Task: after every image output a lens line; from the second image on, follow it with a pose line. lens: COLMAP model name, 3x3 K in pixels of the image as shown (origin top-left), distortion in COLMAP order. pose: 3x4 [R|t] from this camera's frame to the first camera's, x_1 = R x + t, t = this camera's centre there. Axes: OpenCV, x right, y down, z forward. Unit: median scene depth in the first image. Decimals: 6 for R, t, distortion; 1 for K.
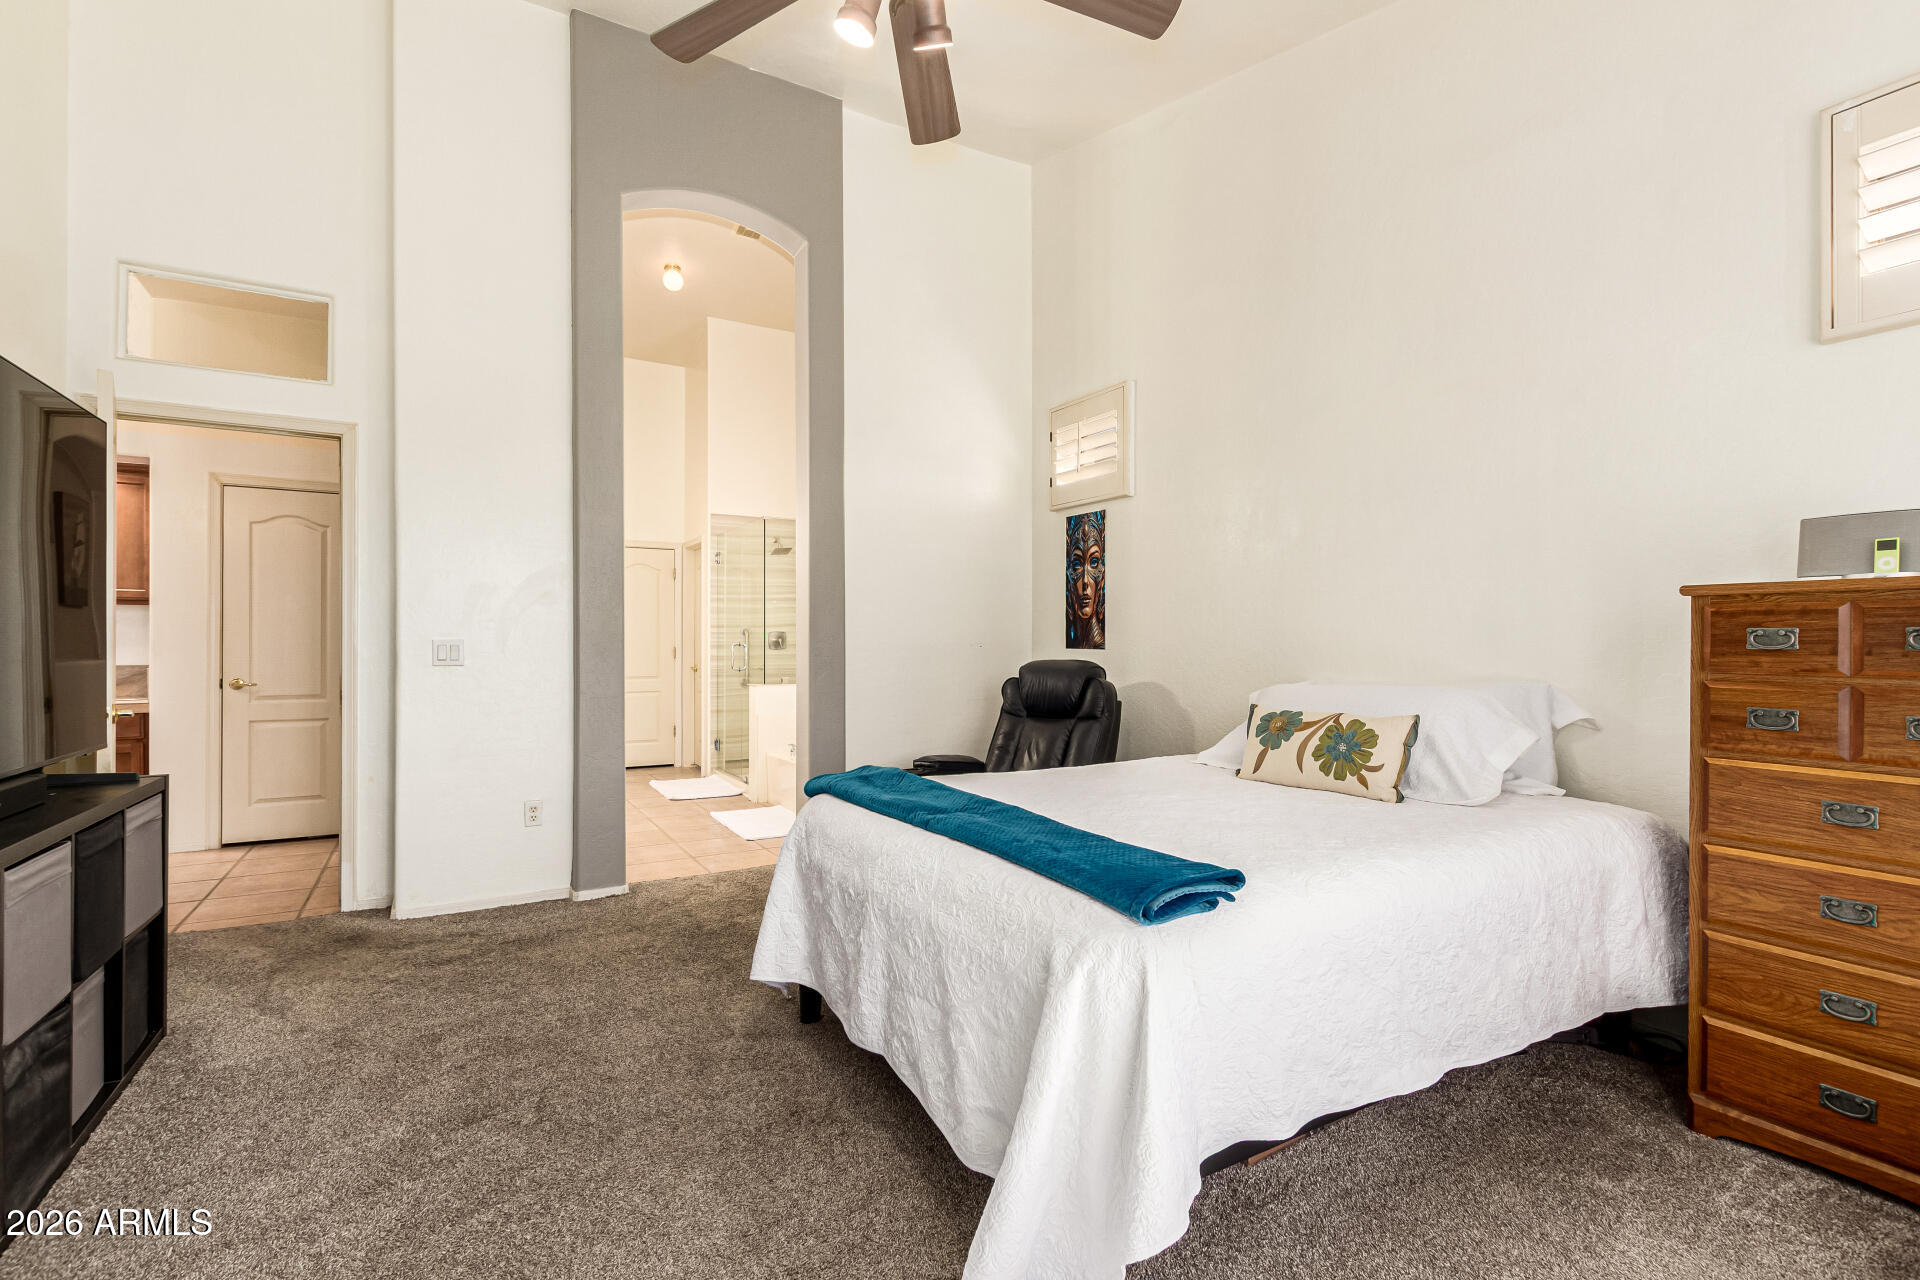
lens RADIAL K [[885.0, 0, 955.0], [0, 885.0, 644.6], [0, 0, 1]] dist [0.001216, 0.000316]
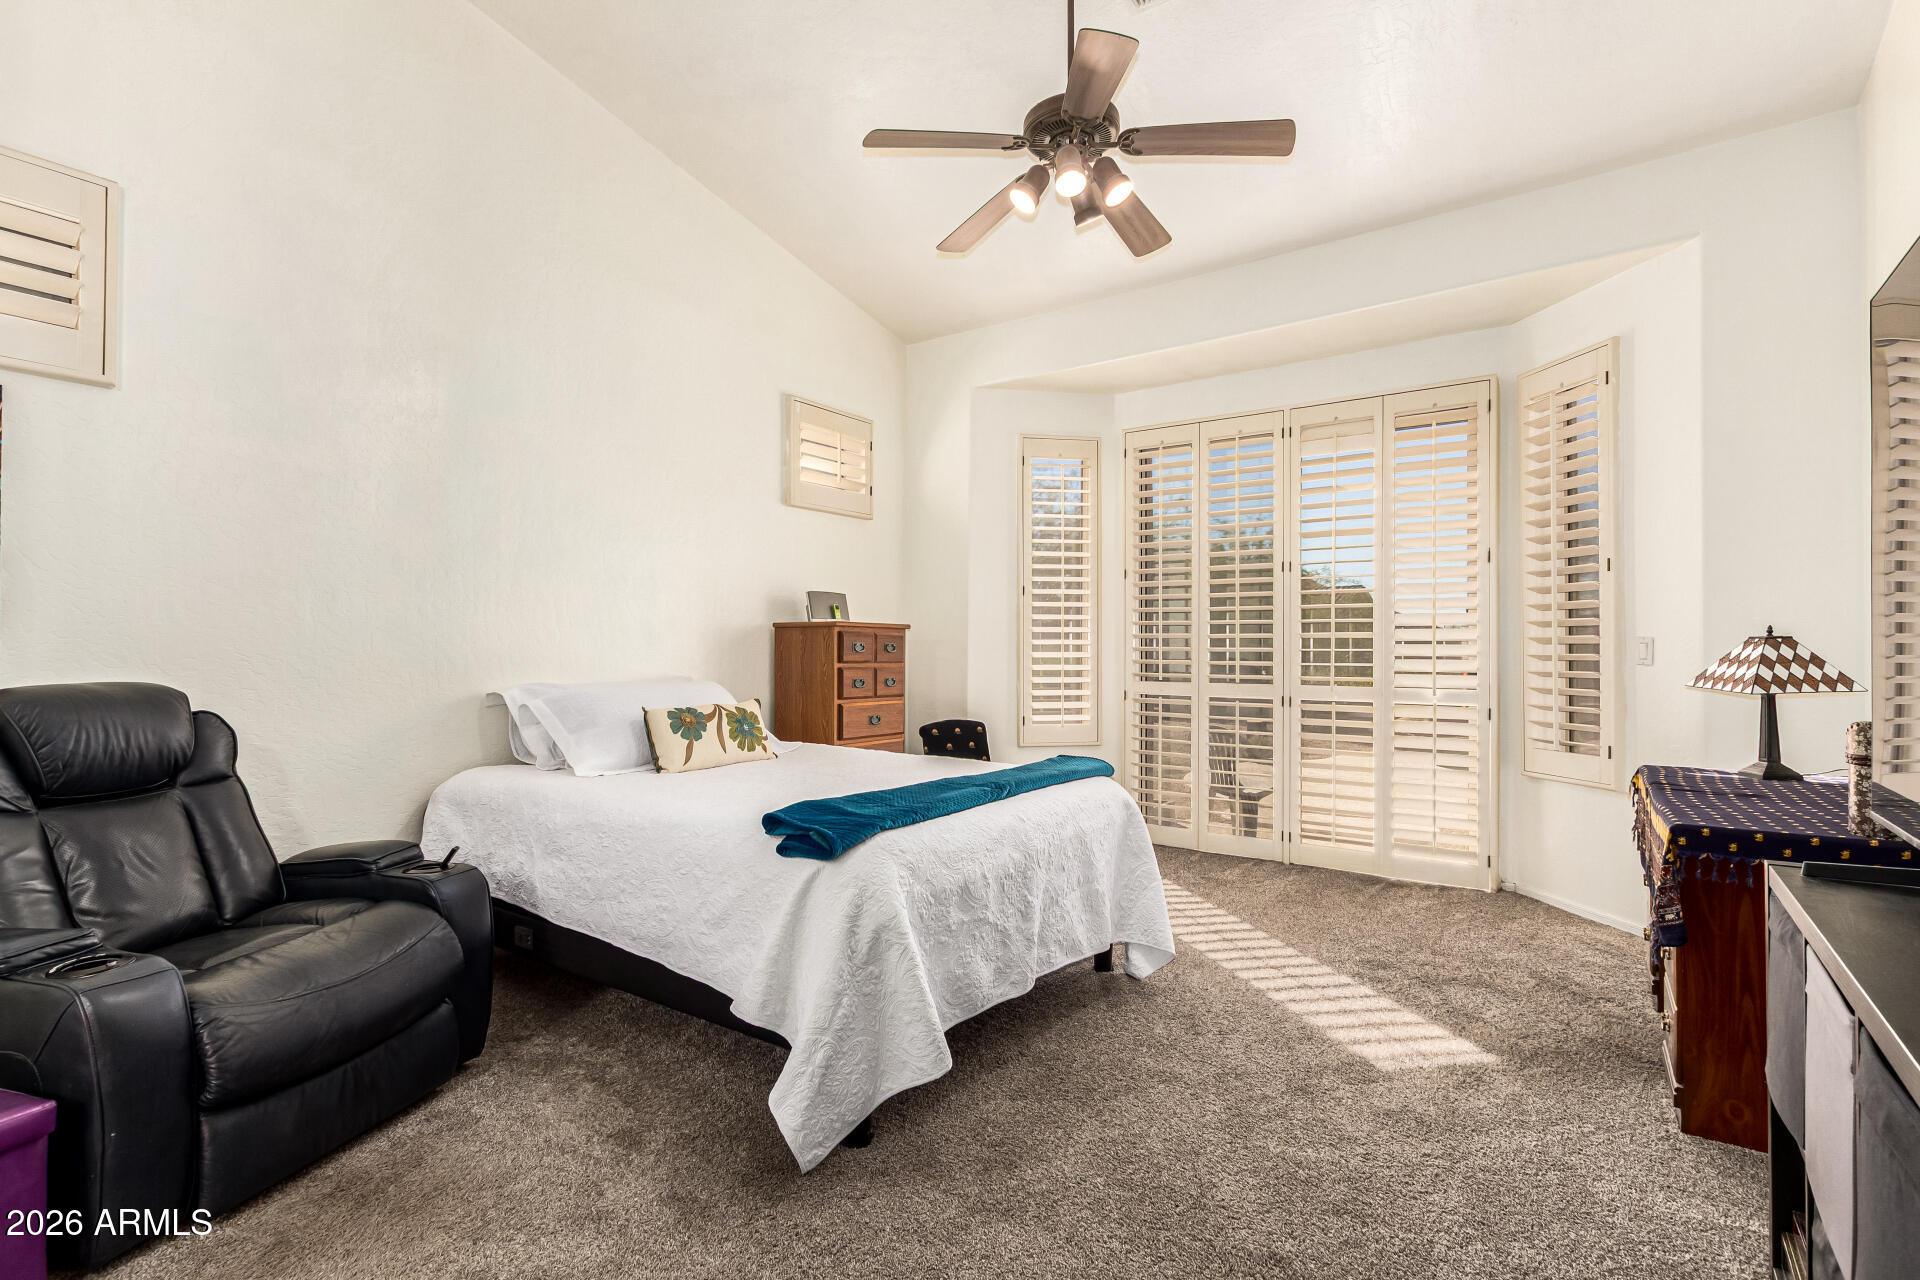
lens RADIAL K [[885.0, 0, 955.0], [0, 885.0, 644.6], [0, 0, 1]] dist [0.001216, 0.000316]
pose [[-0.417055, -0.000649, 0.908881, -0.896221], [-0.003934, 0.999992, -0.001091, -0.008616], [-0.908873, -0.004030, -0.417055, 1.250459]]
